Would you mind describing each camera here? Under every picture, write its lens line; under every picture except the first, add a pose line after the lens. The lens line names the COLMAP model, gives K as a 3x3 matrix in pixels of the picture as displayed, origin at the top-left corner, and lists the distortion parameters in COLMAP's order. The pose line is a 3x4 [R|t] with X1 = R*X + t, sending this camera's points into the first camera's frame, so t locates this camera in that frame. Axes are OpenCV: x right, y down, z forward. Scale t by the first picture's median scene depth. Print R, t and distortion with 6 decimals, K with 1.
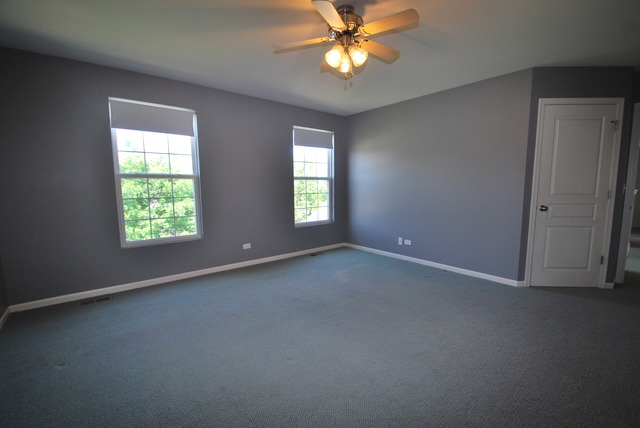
lens RADIAL K [[277.4, 0, 318.8], [0, 277.4, 215.2], [0, 0, 1]] dist [-0.000950, 0.000052]
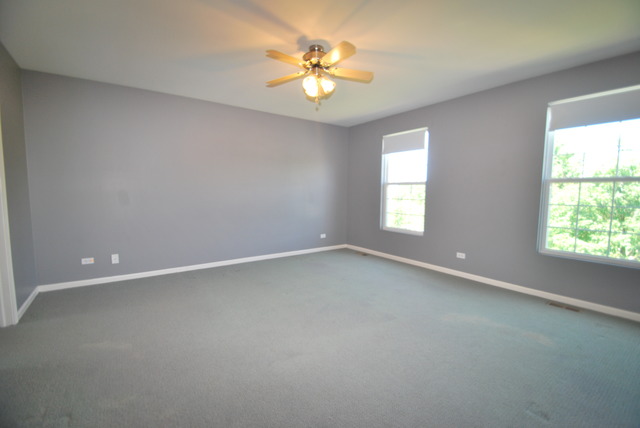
lens RADIAL K [[277.4, 0, 318.6], [0, 277.4, 213.8], [0, 0, 1]] dist [-0.000950, 0.000052]
pose [[-0.063099, 0.088210, -0.994101, 0.927280], [-0.110465, 0.989349, 0.094800, -0.085628], [0.991875, 0.115795, -0.052683, 0.753321]]
